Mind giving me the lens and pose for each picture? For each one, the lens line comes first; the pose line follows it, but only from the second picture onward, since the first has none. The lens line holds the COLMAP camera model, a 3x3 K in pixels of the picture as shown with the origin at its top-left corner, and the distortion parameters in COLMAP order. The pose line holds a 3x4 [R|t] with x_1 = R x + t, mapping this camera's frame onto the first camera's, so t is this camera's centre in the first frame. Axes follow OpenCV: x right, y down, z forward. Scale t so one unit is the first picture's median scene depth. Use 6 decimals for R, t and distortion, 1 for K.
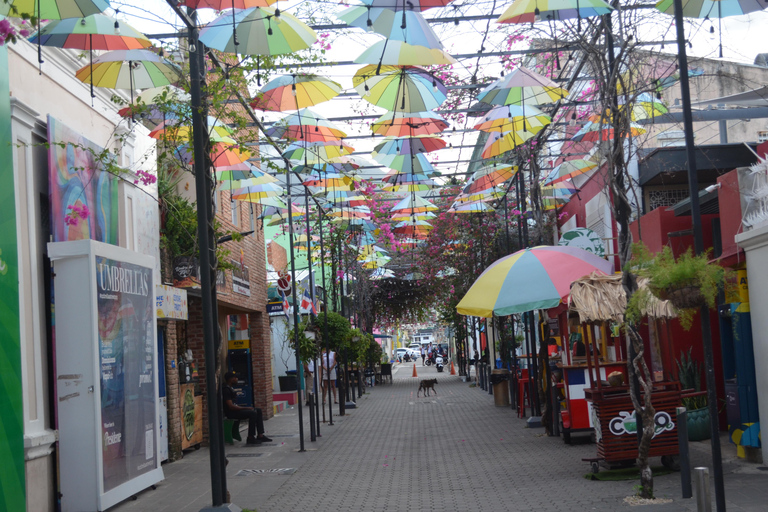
lens RADIAL K [[1141.5, 0, 384.0], [0, 1141.5, 256.0], [0, 0, 1]] dist [-0.003368, 0.010489]
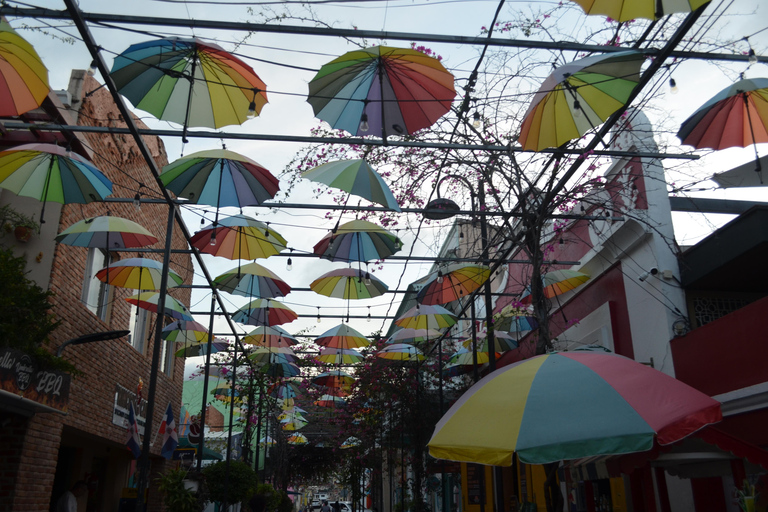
lens RADIAL K [[681.3, 0, 392.7], [0, 681.3, 258.5], [0, 0, 1]] dist [-0.018112, -0.010433]
pose [[0.989625, 0.095333, 0.107491, 0.001930], [-0.063715, 0.961760, -0.266380, 0.038329], [-0.128775, 0.256767, 0.957856, 0.547137]]
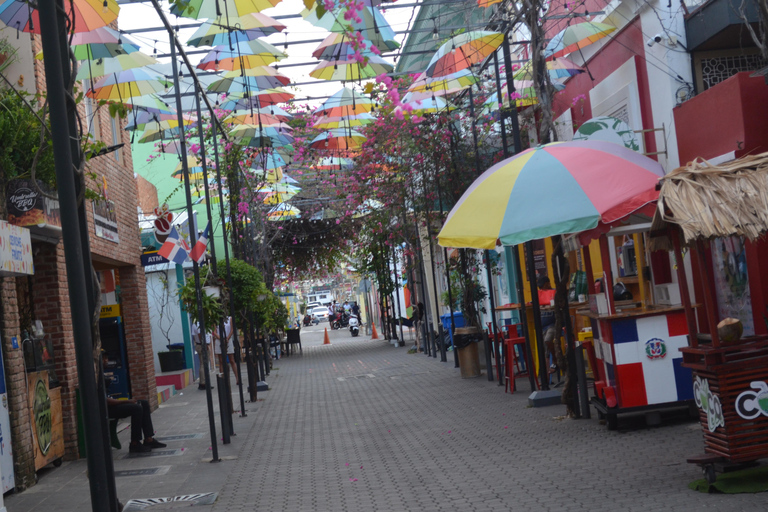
lens RADIAL K [[1380.1, 0, 384.0], [0, 1380.1, 256.0], [0, 0, 1]] dist [-0.010756, -0.006640]
pose [[0.995561, -0.045939, 0.082140, -0.029460], [0.042421, 0.998127, 0.044071, 0.015386], [-0.084010, -0.040391, 0.995646, 0.158254]]
